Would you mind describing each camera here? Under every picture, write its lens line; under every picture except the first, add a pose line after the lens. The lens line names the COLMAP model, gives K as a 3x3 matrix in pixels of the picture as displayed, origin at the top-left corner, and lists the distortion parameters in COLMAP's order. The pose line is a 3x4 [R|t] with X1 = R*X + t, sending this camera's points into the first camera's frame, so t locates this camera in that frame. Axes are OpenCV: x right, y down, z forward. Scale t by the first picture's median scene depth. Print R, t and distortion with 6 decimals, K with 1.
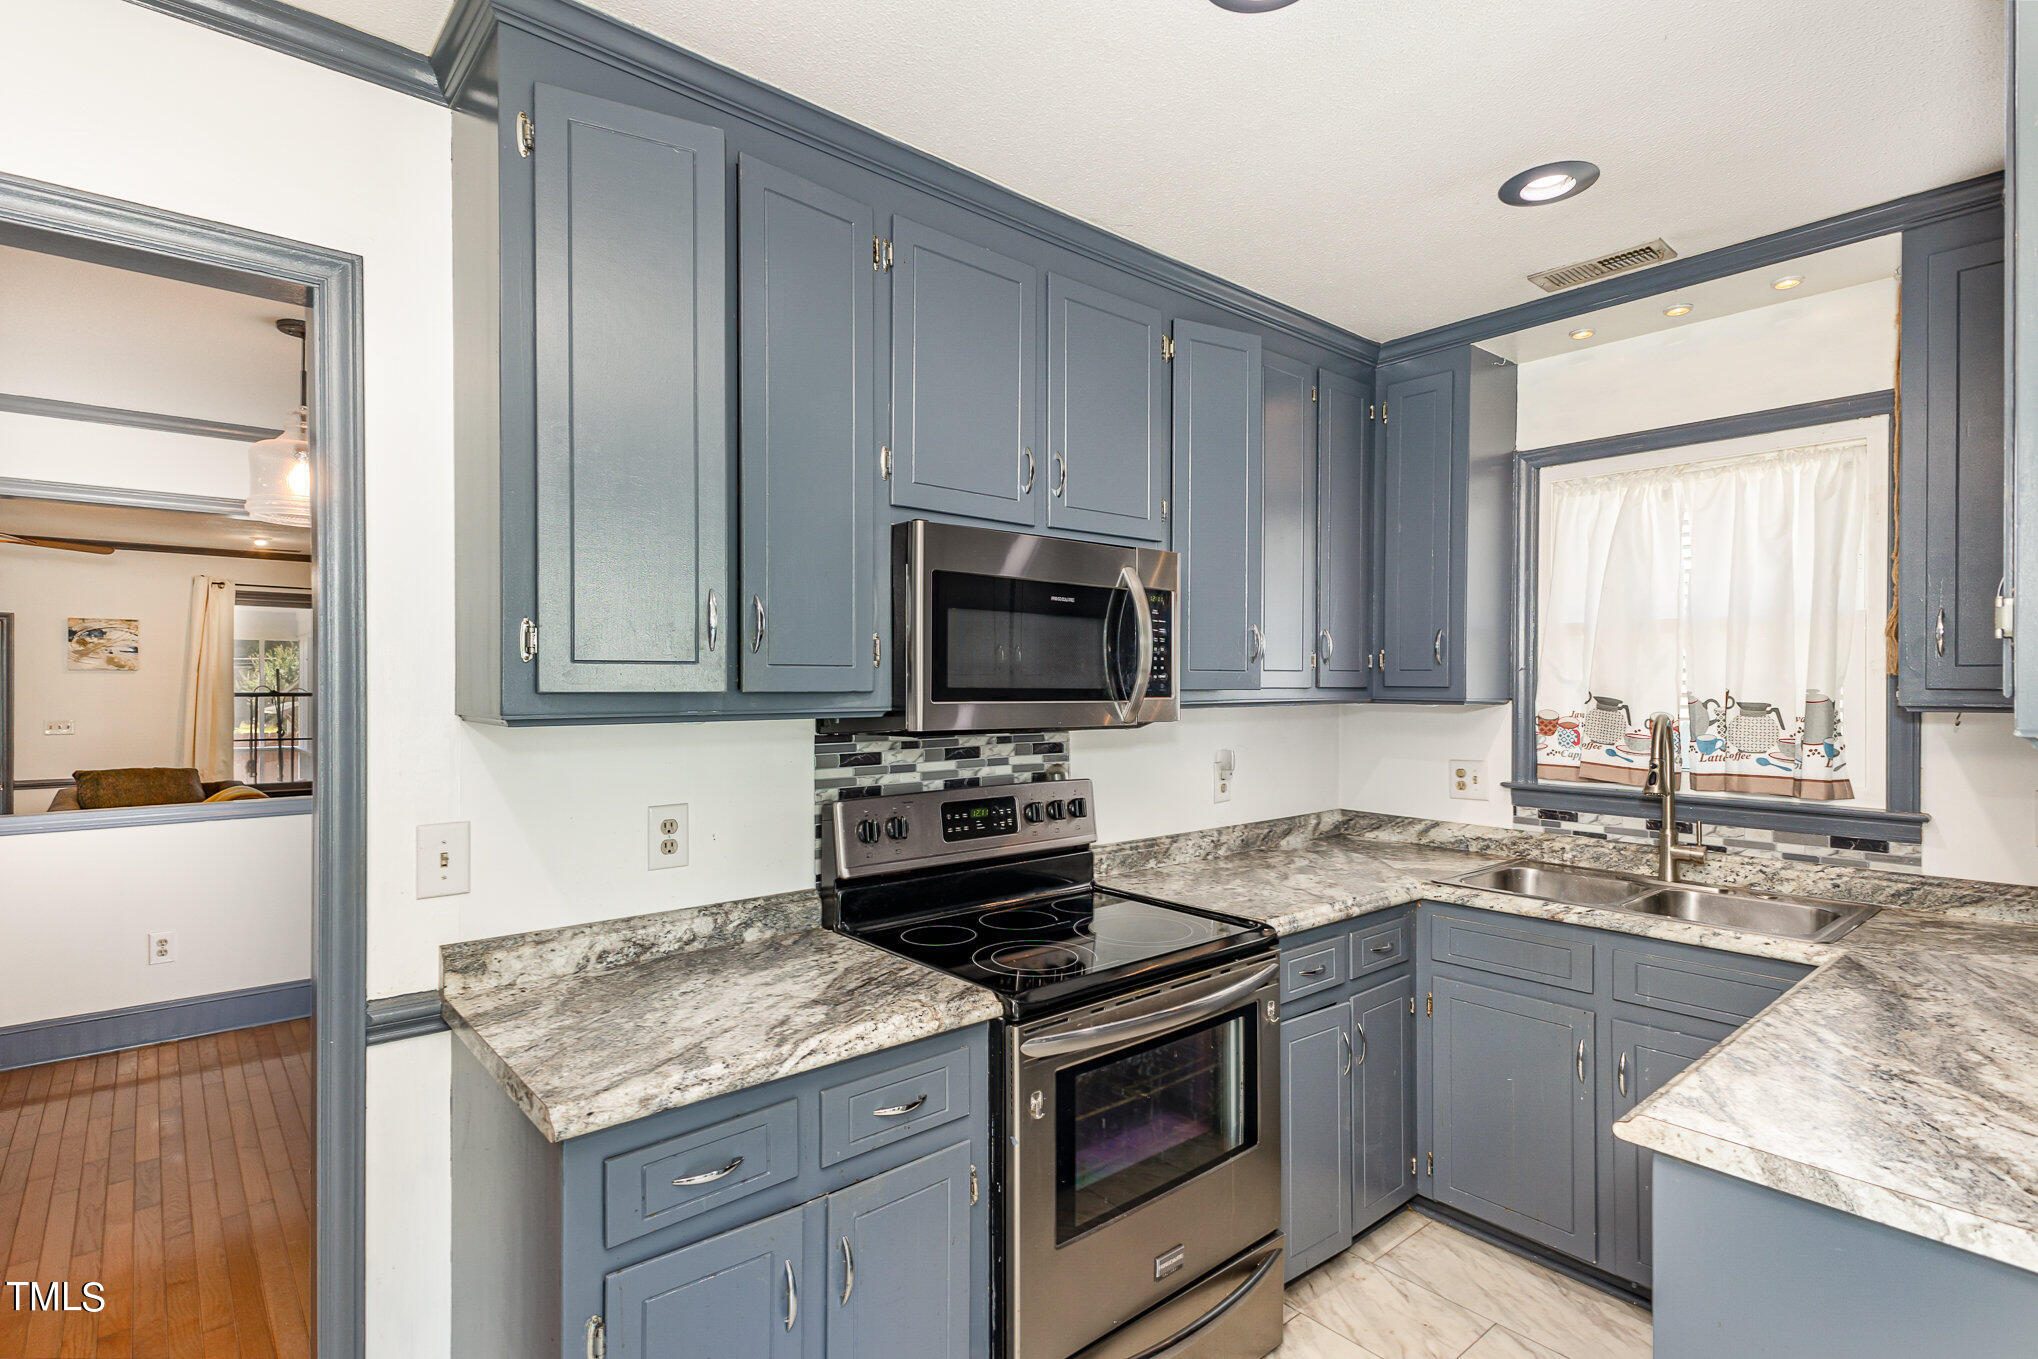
lens RADIAL K [[1004.4, 0, 1037.3], [0, 1004.4, 678.3], [0, 0, 1]] dist [0.010161, -0.004666]
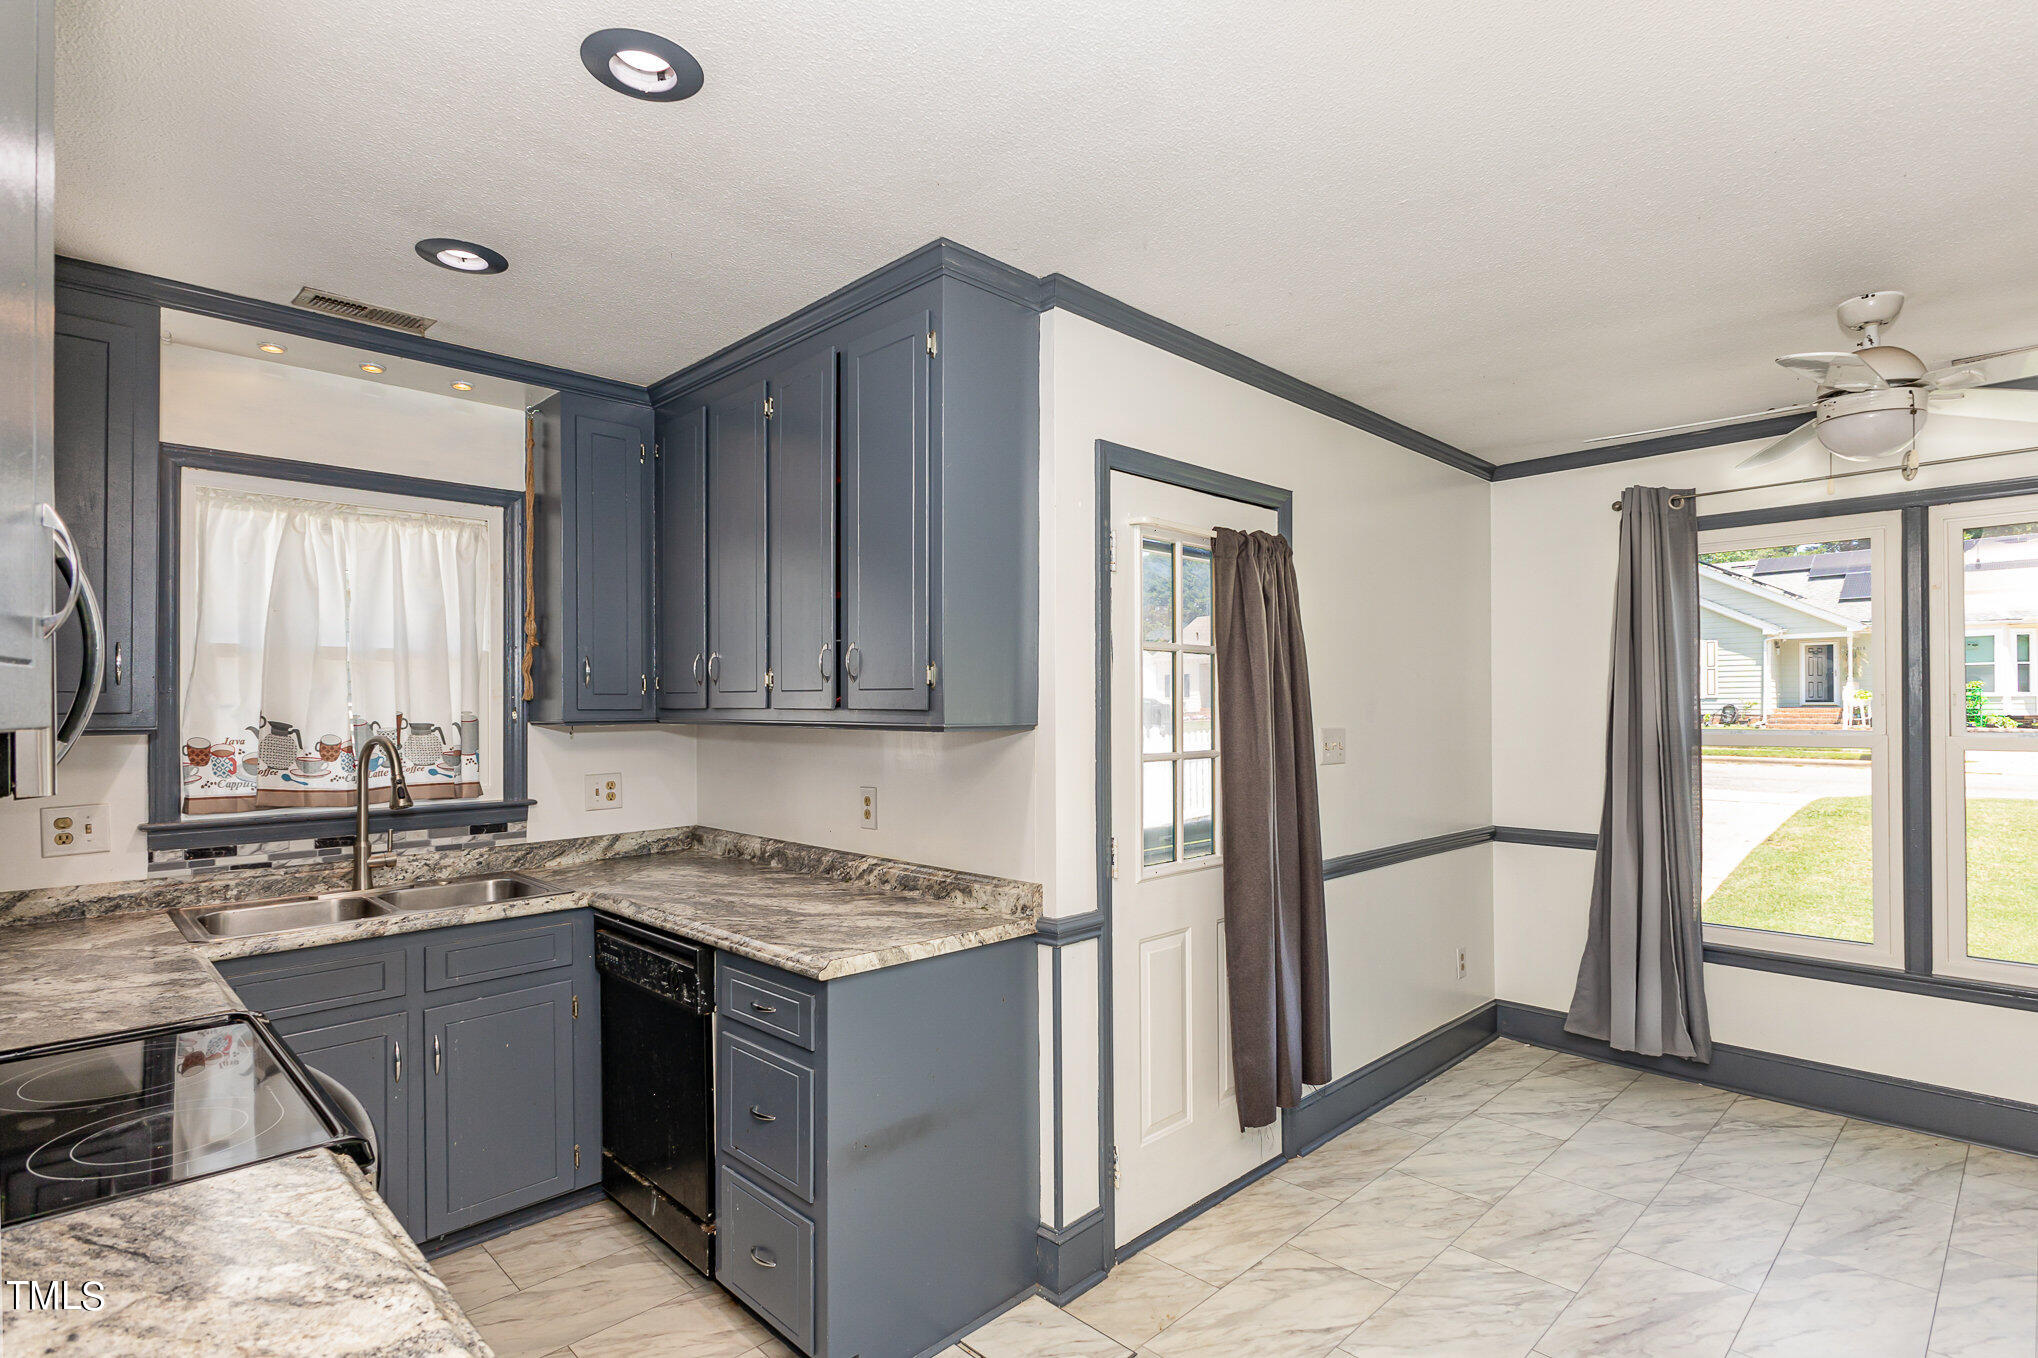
lens RADIAL K [[1004.4, 0, 1032.9], [0, 1004.4, 685.9], [0, 0, 1]] dist [0.010161, -0.004666]
pose [[-0.062920, 0.013887, 0.997922, -0.511640], [0.000366, 0.999903, -0.013891, -0.002996], [-0.998019, -0.000509, -0.062919, 0.352942]]
